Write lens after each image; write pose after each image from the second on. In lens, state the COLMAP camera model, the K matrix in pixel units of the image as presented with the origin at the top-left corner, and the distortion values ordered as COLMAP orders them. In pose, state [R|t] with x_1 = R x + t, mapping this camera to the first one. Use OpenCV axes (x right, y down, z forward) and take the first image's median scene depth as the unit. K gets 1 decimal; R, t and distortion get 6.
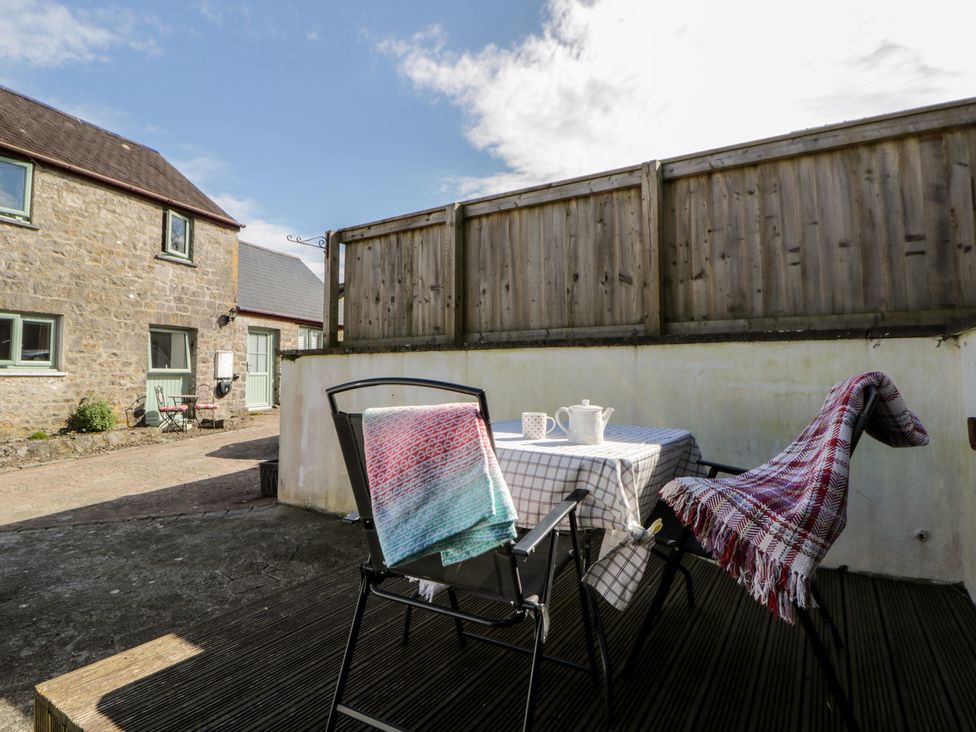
lens RADIAL K [[543.8, 0, 484.3], [0, 543.8, 350.4], [0, 0, 1]] dist [0.028359, -0.024167]
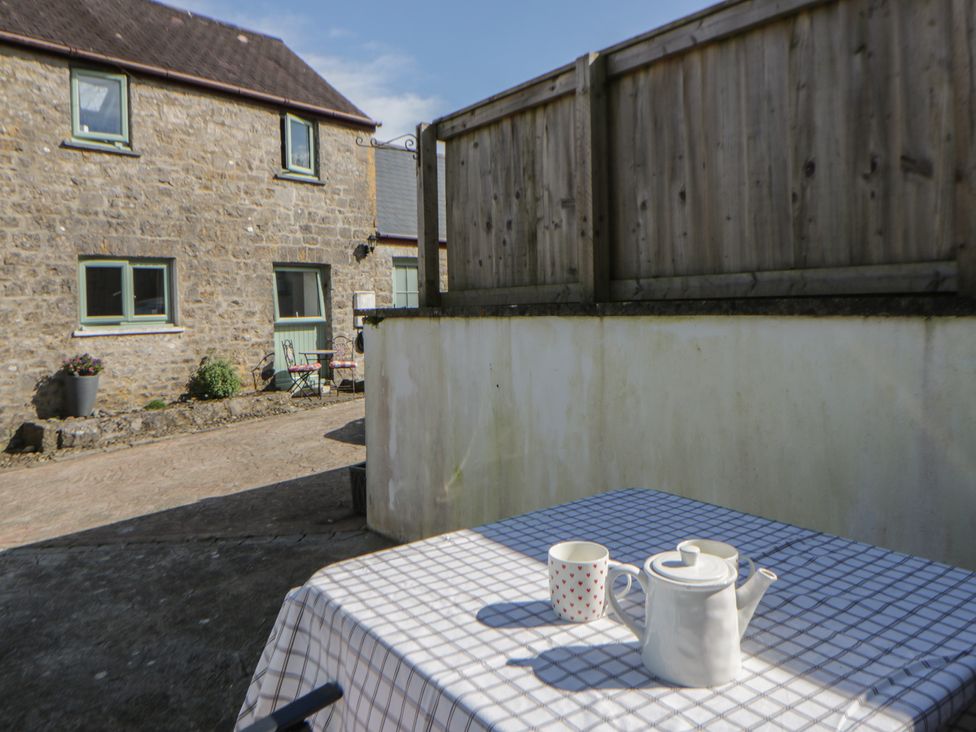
lens RADIAL K [[744.9, 0, 486.3], [0, 744.9, 323.9], [0, 0, 1]] dist [0.017461, -0.004048]
pose [[0.945749, -0.019441, -0.324317, 0.081013], [0.041948, 0.997160, 0.062552, -0.035401], [0.322180, -0.072763, 0.943878, 0.178520]]
